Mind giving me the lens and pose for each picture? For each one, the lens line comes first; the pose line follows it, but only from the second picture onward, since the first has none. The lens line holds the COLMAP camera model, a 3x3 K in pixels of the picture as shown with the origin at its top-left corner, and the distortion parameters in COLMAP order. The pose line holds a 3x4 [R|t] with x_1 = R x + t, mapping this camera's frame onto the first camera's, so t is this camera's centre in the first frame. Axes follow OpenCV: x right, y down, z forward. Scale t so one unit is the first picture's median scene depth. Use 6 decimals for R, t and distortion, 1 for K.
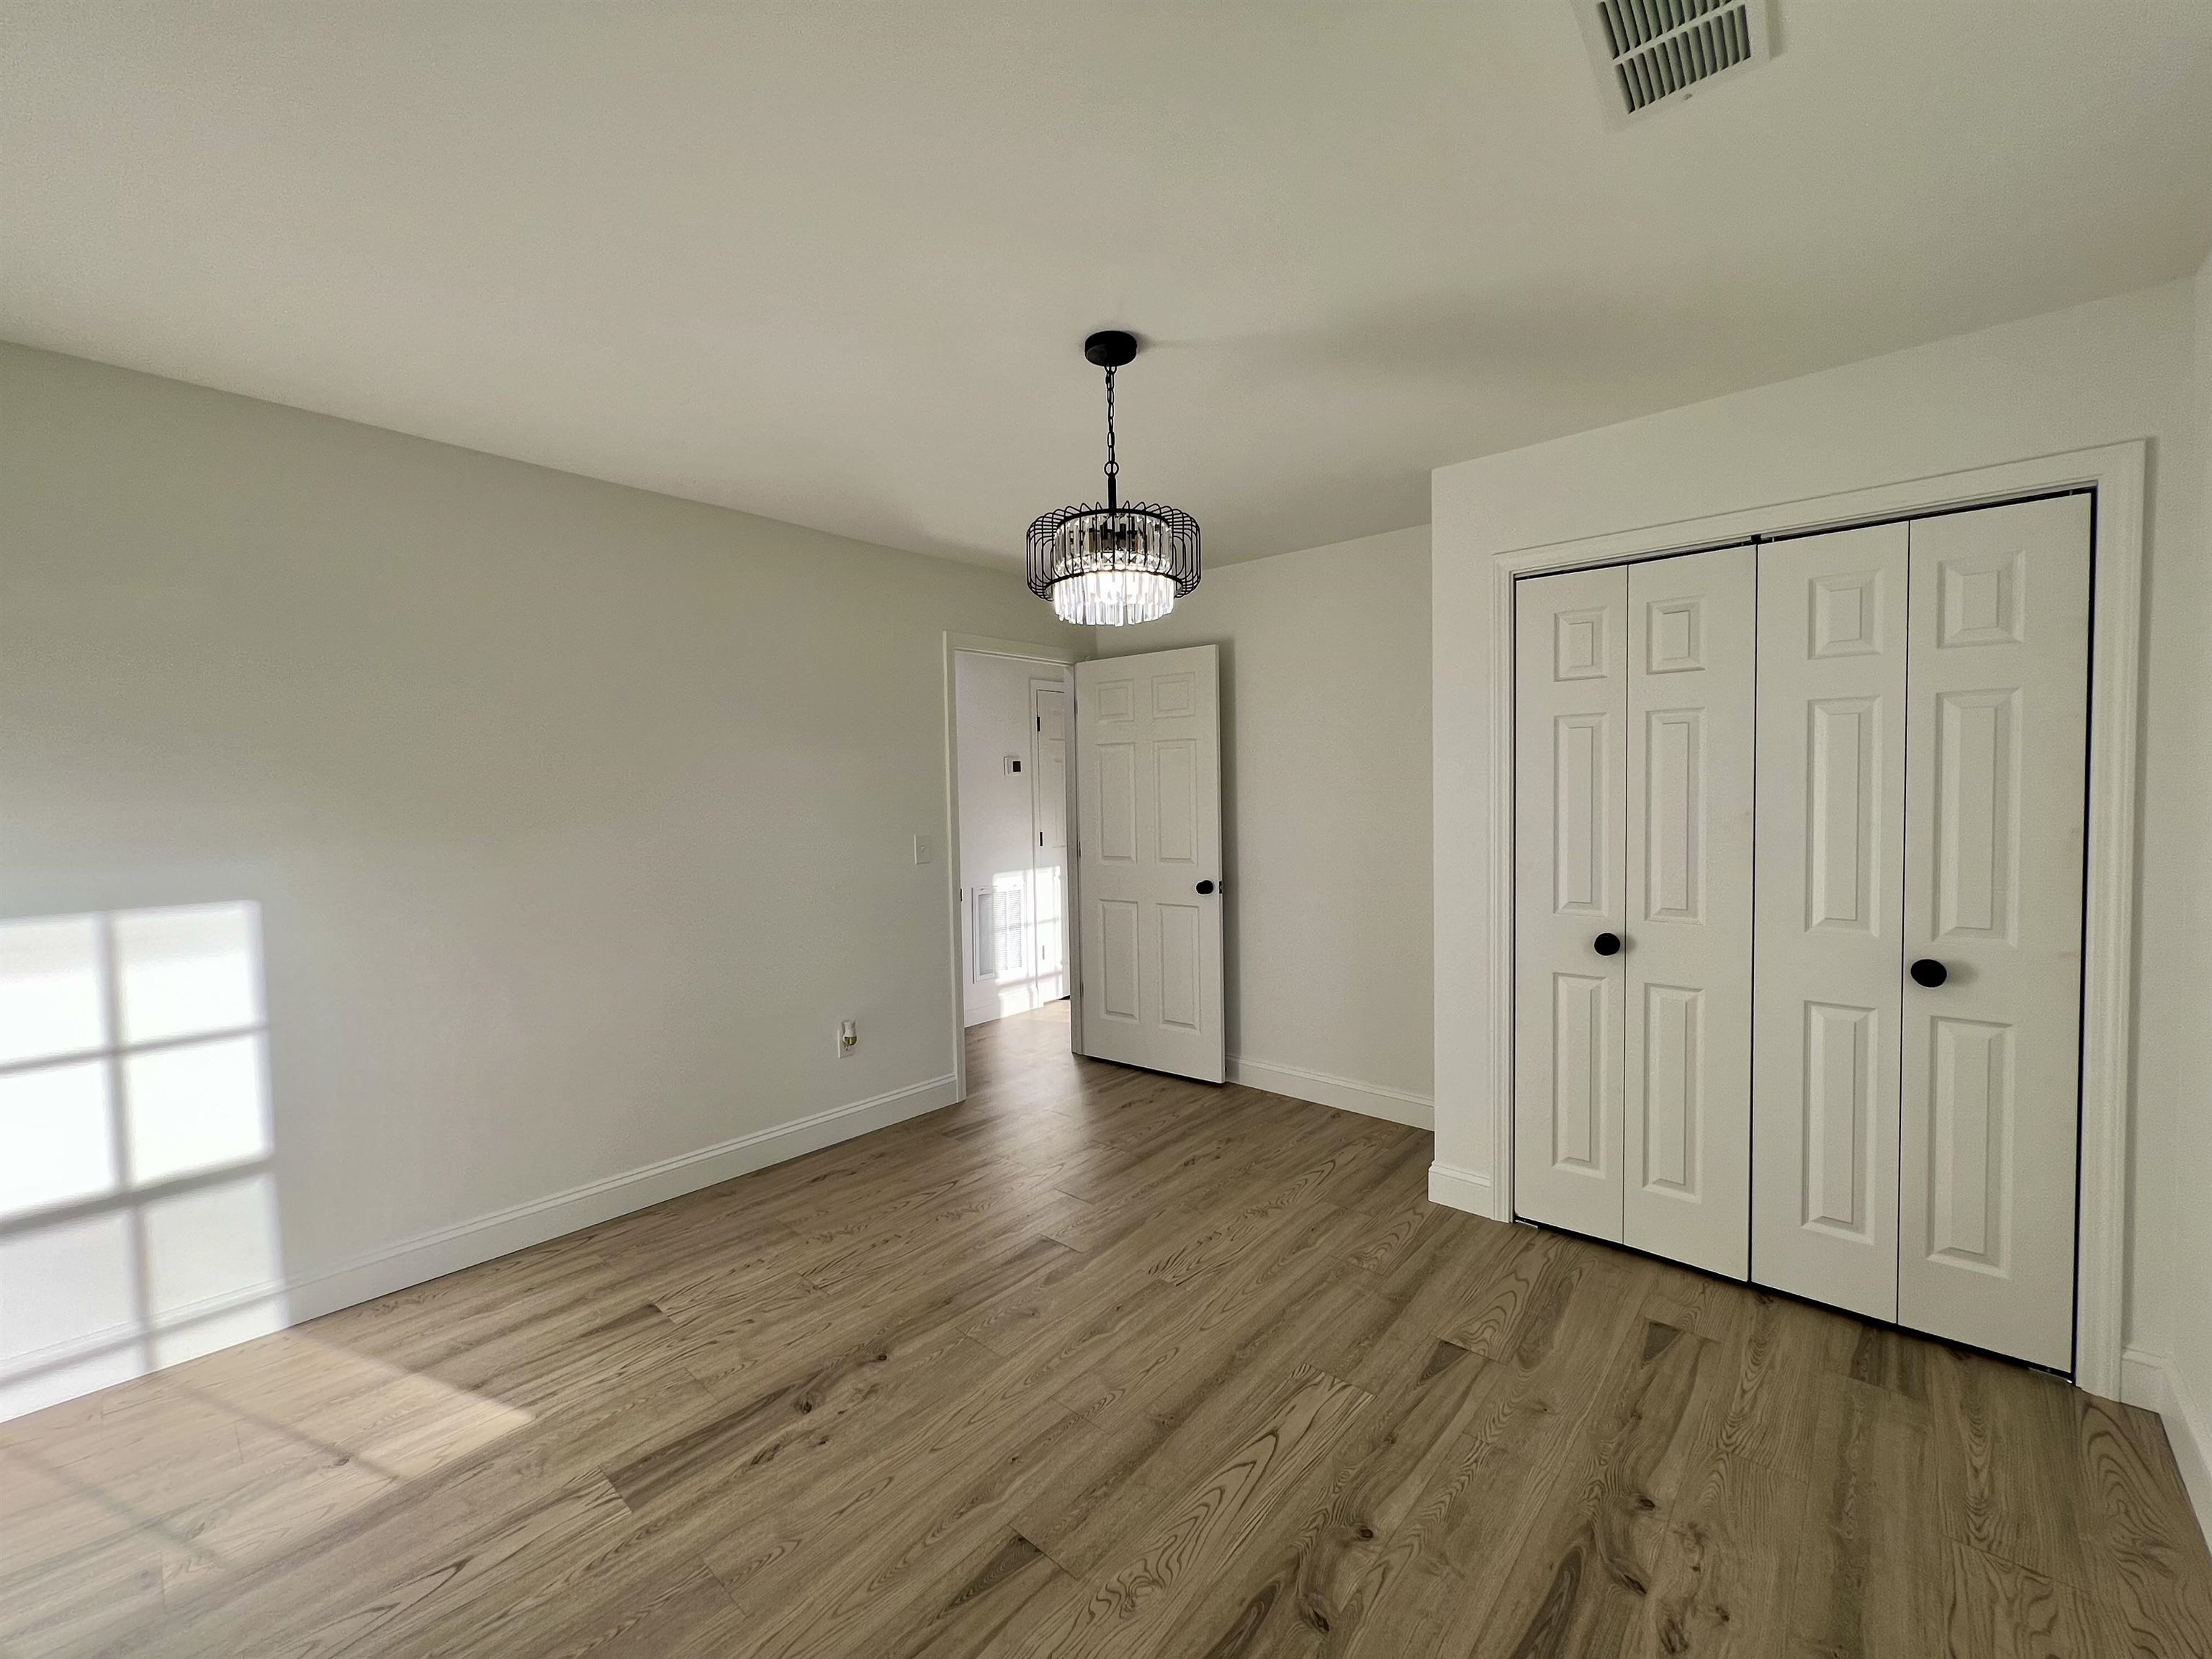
lens RADIAL K [[901.0, 0, 1101.5], [0, 901.0, 824.0], [0, 0, 1]] dist [0.002448, 0.000340]
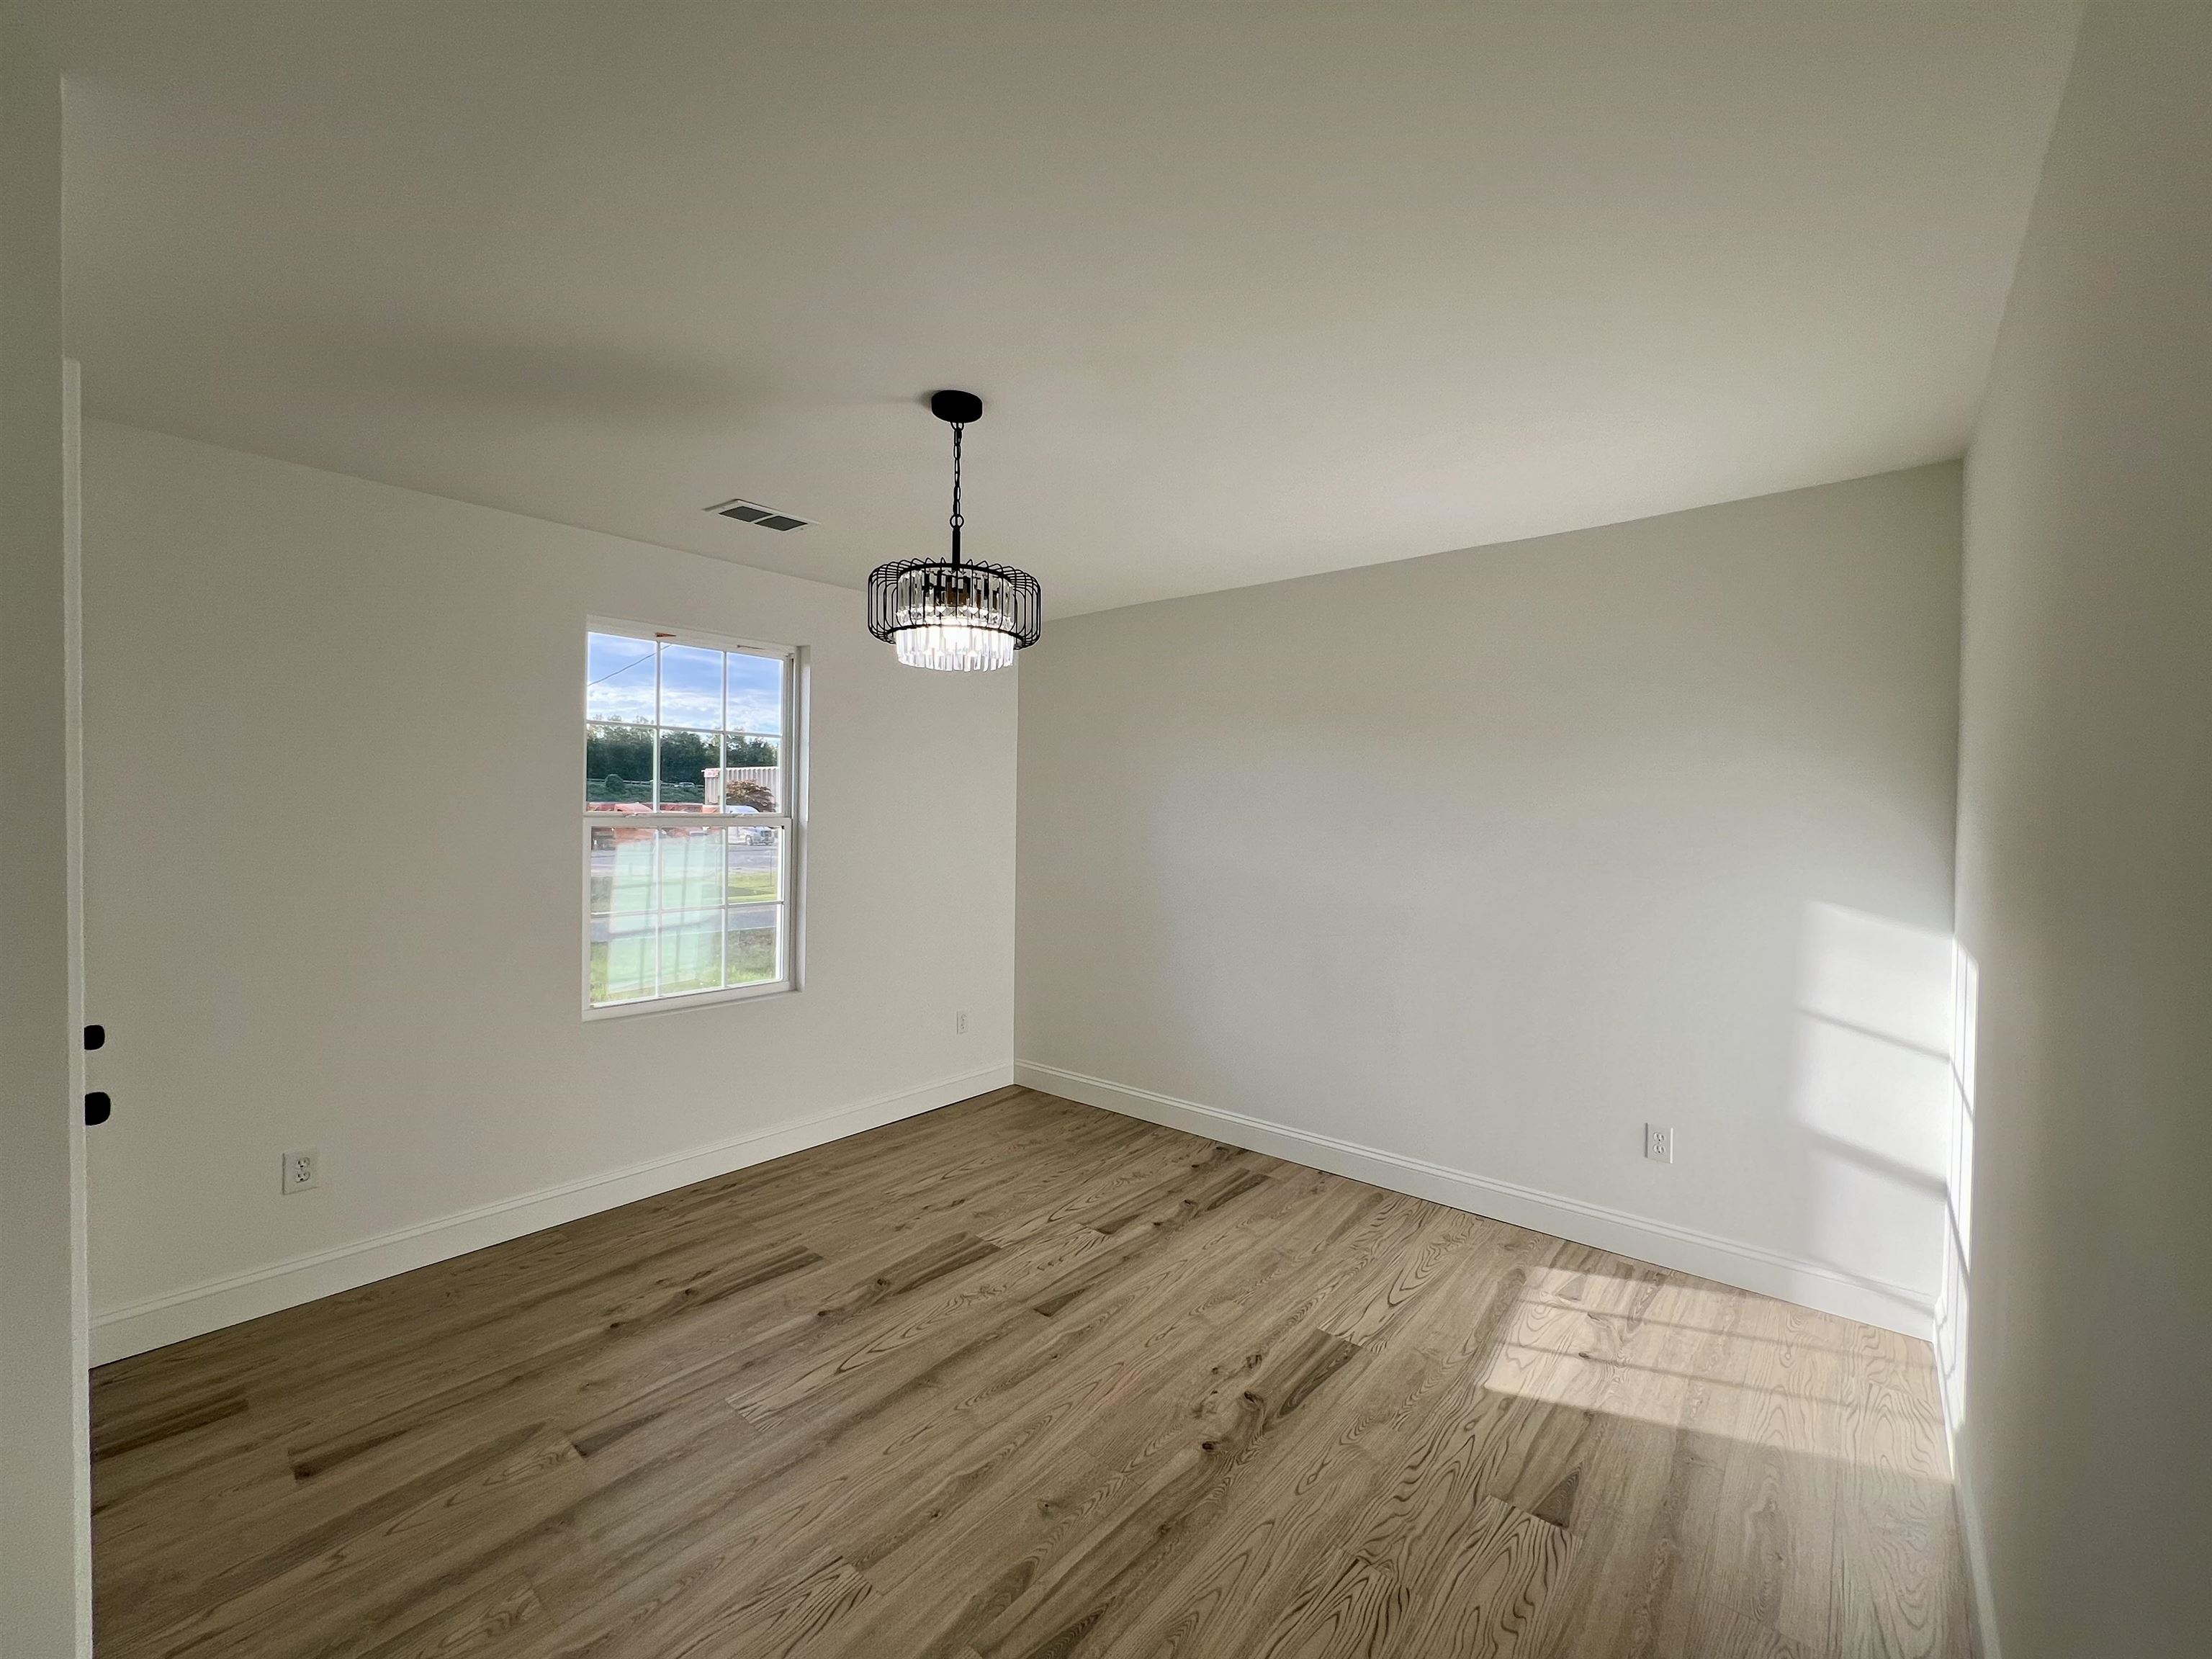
lens RADIAL K [[901.0, 0, 1101.5], [0, 901.0, 824.0], [0, 0, 1]] dist [0.002448, 0.000340]
pose [[-0.999812, 0.006771, -0.018191, -0.133191], [0.005717, 0.998337, 0.057369, -0.110577], [0.018549, 0.057254, -0.998187, 2.065665]]
